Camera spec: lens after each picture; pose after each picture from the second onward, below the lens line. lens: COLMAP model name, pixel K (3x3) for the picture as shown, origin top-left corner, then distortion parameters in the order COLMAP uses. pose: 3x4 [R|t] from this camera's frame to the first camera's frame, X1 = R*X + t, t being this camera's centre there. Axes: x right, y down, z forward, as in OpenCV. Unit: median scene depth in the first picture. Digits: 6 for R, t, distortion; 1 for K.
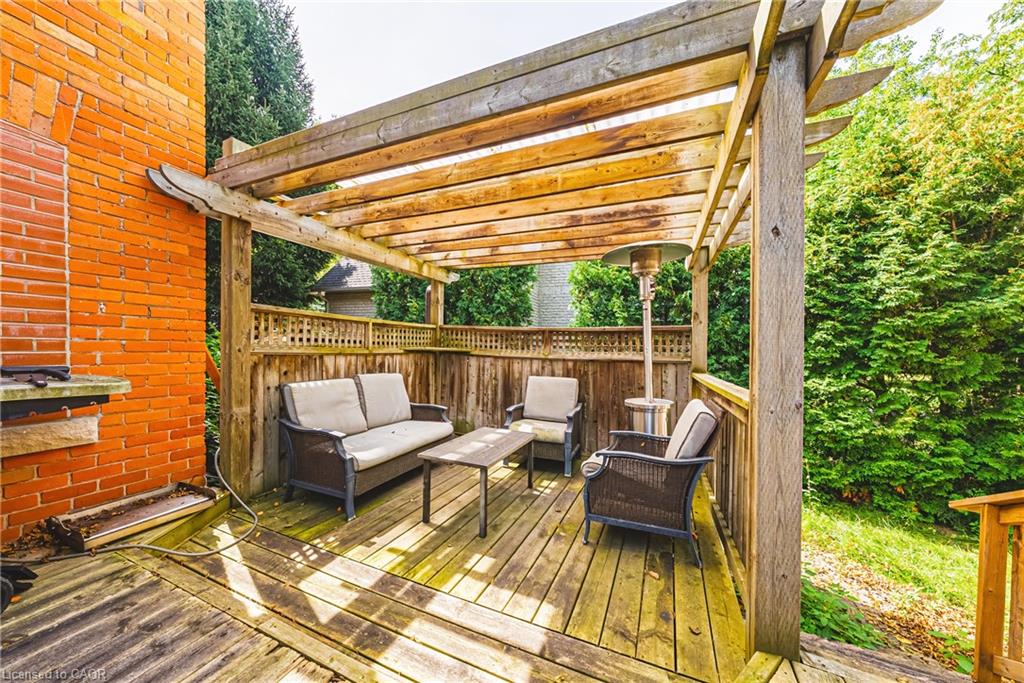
lens RADIAL K [[359.0, 0, 510.4], [0, 359.0, 349.5], [0, 0, 1]] dist [-0.002343, 0.000653]
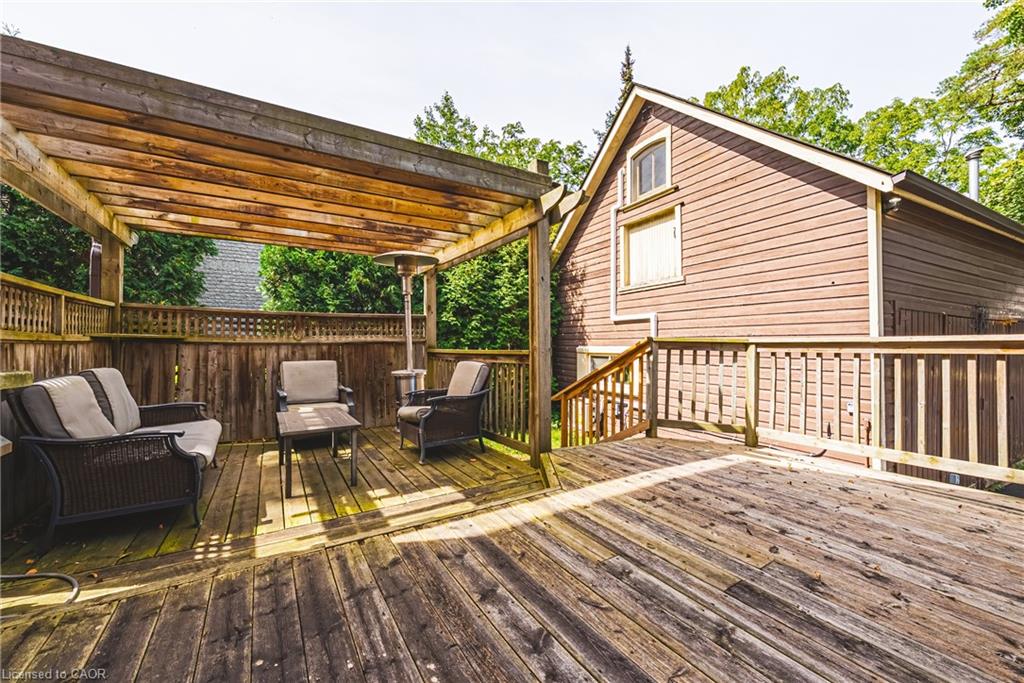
lens RADIAL K [[381.4, 0, 504.6], [0, 381.4, 336.8], [0, 0, 1]] dist [0.002337, 0.000281]
pose [[0.593329, -0.015883, 0.804803, -0.453069], [0.019605, 0.999794, 0.005278, 0.014101], [-0.804721, 0.012647, 0.593518, -0.099181]]
